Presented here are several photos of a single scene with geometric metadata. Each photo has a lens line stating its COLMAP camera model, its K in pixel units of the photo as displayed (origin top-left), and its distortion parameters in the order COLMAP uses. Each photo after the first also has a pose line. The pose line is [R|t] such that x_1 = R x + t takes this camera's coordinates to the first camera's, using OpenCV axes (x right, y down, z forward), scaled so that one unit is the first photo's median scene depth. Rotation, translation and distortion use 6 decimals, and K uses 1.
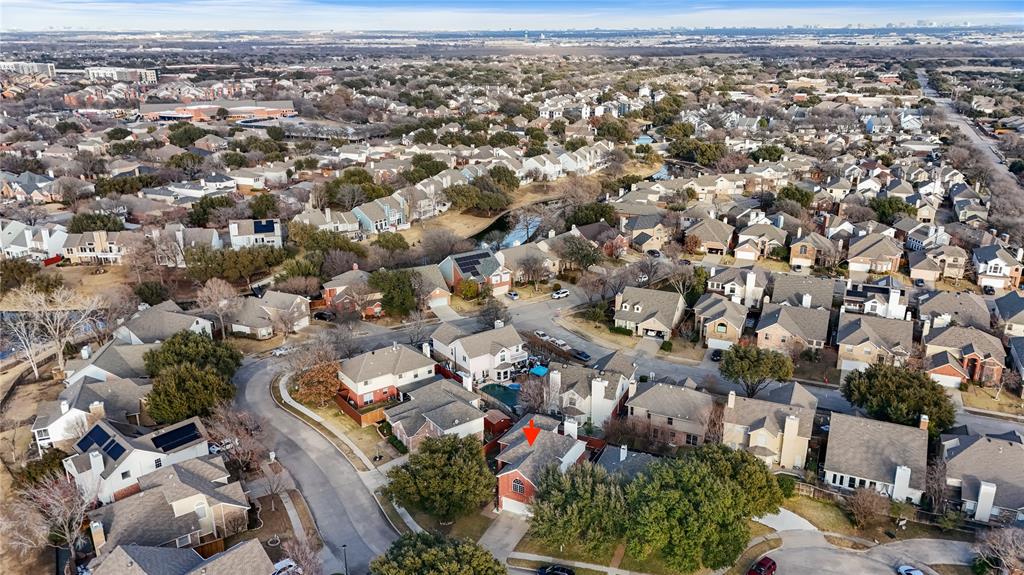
lens RADIAL K [[751.0, 0, 512.0], [0, 751.0, 287.5], [0, 0, 1]] dist [-0.010531, -0.006306]
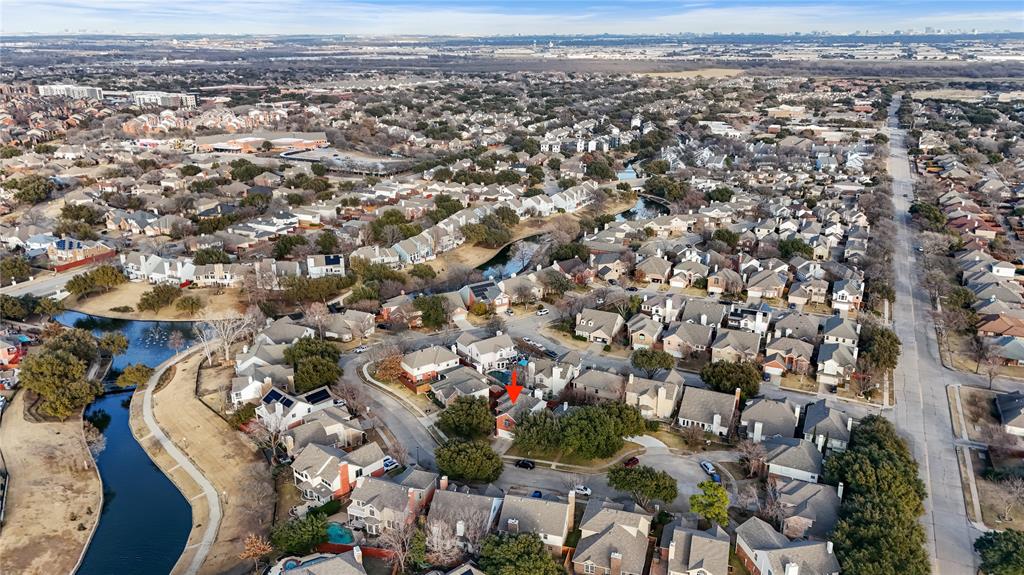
lens RADIAL K [[751.0, 0, 512.0], [0, 751.0, 287.5], [0, 0, 1]] dist [-0.010531, -0.006306]
pose [[0.999919, 0.007154, -0.010566, 0.018086], [-0.007190, 0.999969, -0.003305, -0.030303], [0.010542, 0.003381, 0.999939, -0.411063]]
